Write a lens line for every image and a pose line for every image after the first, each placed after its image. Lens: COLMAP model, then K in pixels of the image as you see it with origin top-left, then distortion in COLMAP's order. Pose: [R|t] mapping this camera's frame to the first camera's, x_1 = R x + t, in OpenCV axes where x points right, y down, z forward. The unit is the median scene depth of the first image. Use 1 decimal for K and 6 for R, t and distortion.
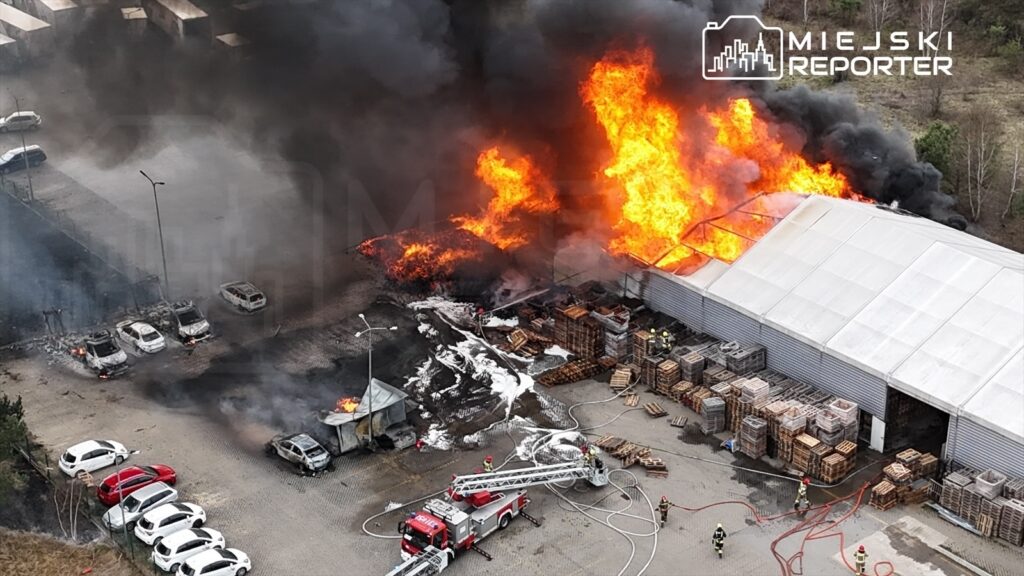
lens RADIAL K [[1683.5, 0, 512.0], [0, 1683.5, 288.0], [0, 0, 1]] dist [0.253373, -0.919323]
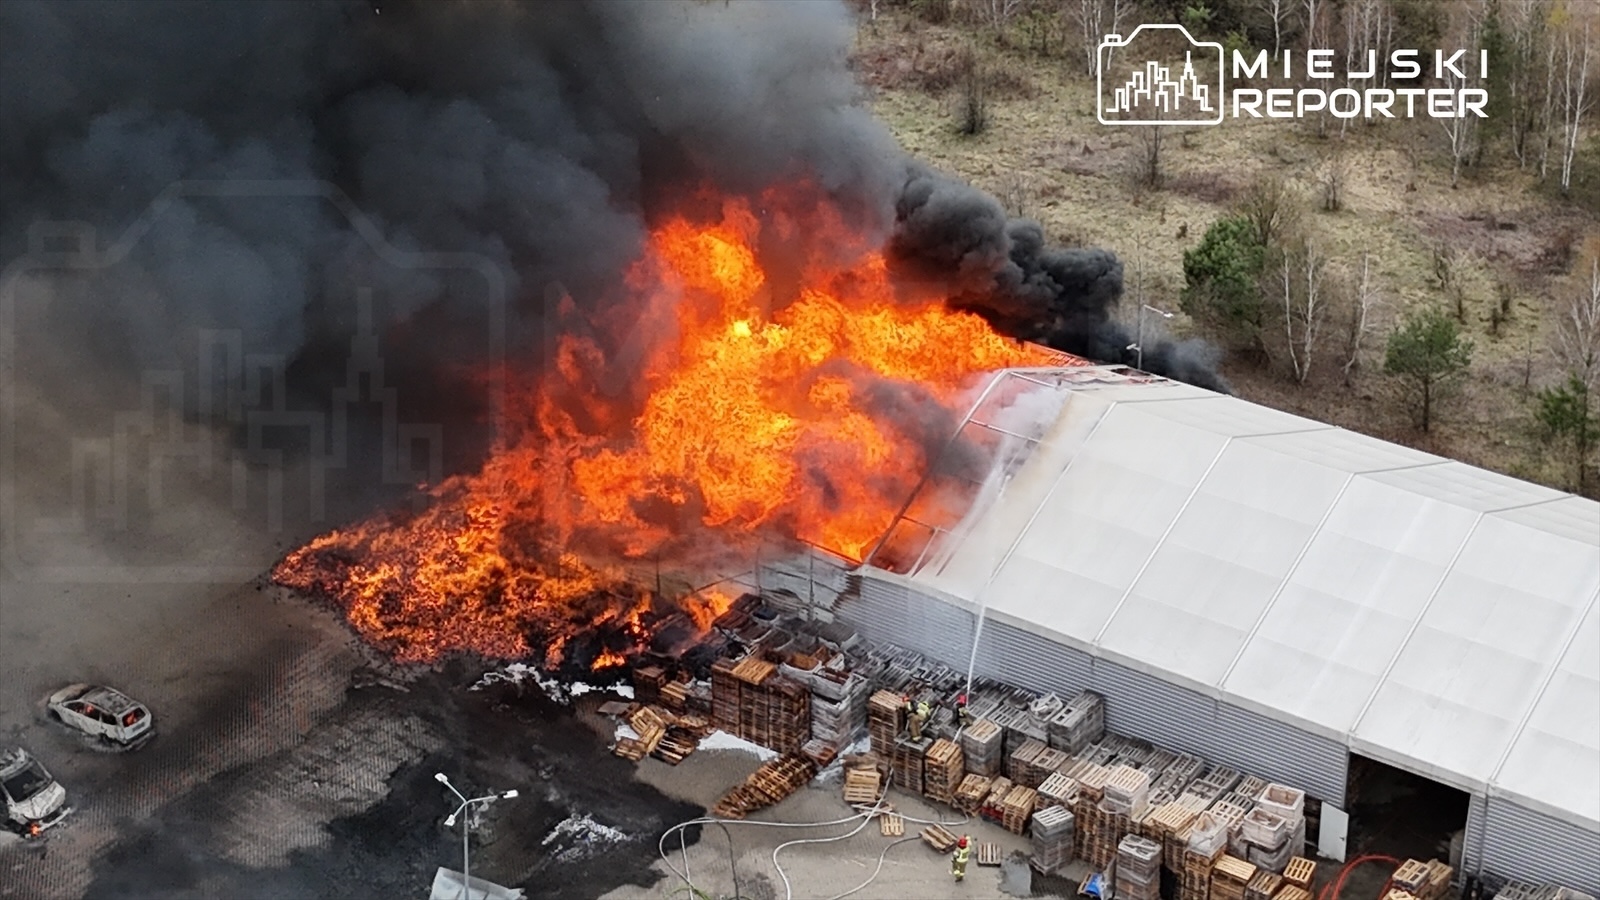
lens RADIAL K [[2792.0, 0, 800.0], [0, 2792.0, 450.0], [0, 0, 1]] dist [0.224584, -0.725289]
pose [[0.964521, -0.128028, 0.230885, -0.165702], [0.117736, 0.991357, 0.057874, -0.119985], [-0.236299, -0.028637, 0.971258, 0.108656]]
